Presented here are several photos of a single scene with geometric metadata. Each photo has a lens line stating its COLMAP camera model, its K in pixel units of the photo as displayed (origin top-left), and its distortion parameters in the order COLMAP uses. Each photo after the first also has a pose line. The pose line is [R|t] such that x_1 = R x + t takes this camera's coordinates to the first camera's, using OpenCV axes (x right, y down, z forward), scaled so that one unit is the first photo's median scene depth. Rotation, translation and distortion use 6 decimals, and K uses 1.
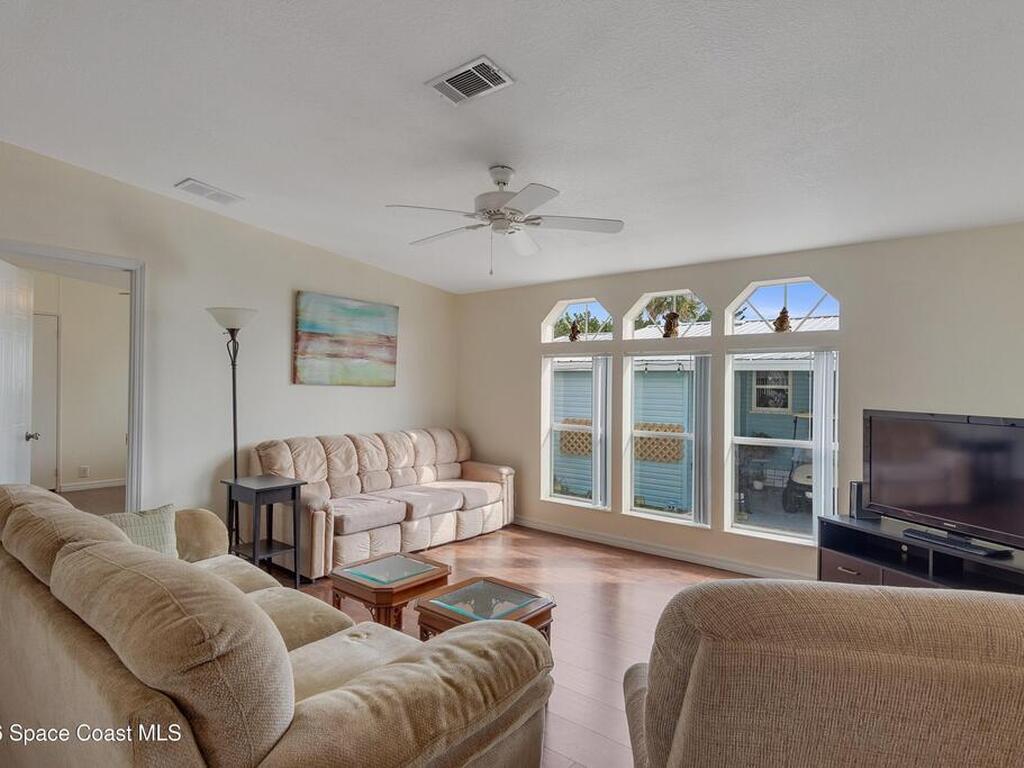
lens RADIAL K [[581.3, 0, 511.6], [0, 581.3, 384.9], [0, 0, 1]] dist [0.002111, 0.000293]
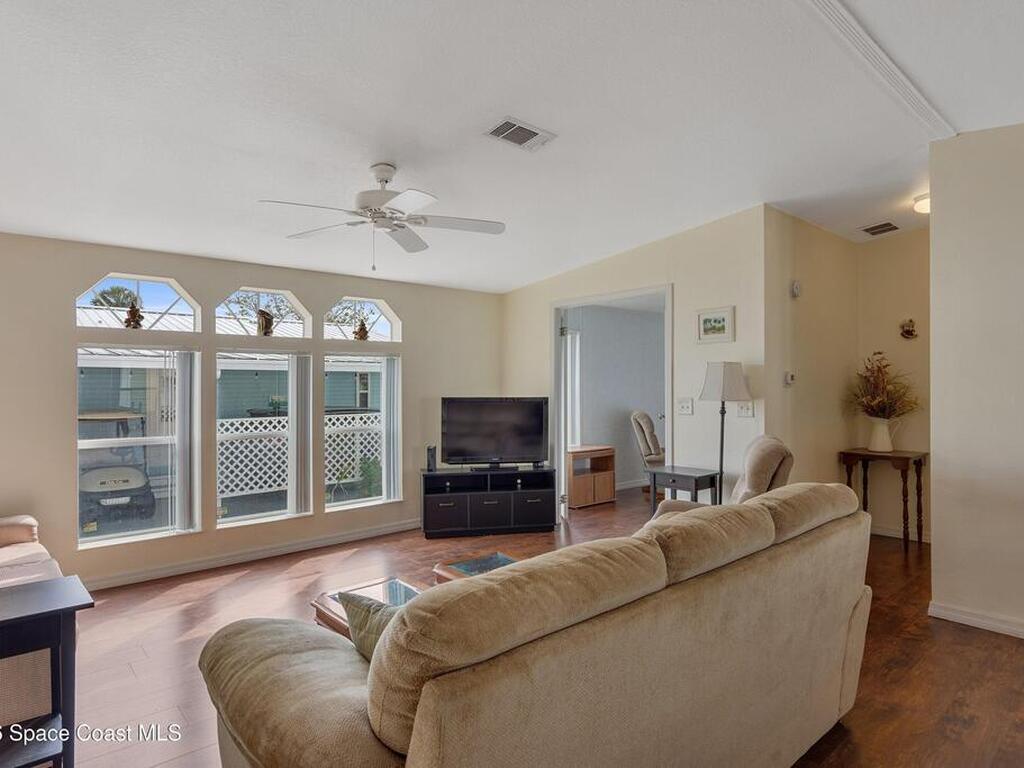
lens RADIAL K [[597.3, 0, 511.6], [0, 597.3, 381.8], [0, 0, 1]] dist [-0.000882, -0.000023]
pose [[0.152763, -0.009190, 0.988220, -0.618585], [0.012444, 0.999895, 0.007375, -0.005335], [-0.988185, 0.011171, 0.152861, 0.394368]]
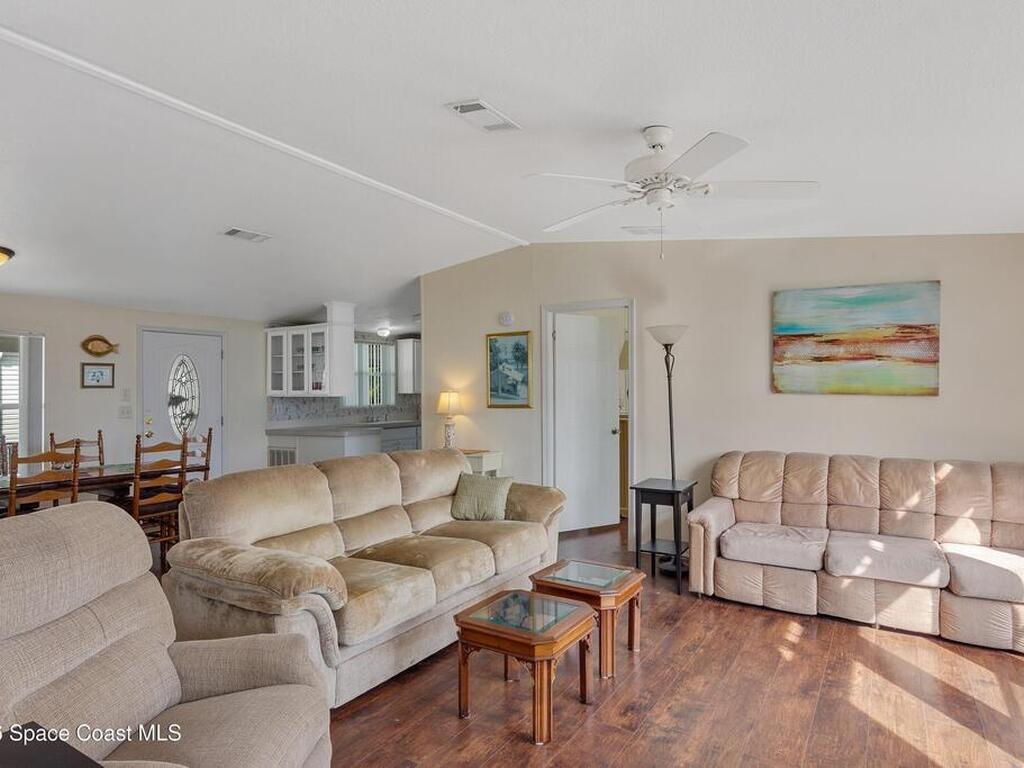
lens RADIAL K [[616.4, 0, 511.9], [0, 616.4, 387.4], [0, 0, 1]] dist [0.002601, -0.000213]
pose [[0.136509, -0.018480, -0.990466, 0.525096], [0.000935, 0.999828, -0.018525, 0.006743], [0.990638, 0.001602, 0.136503, 0.449544]]
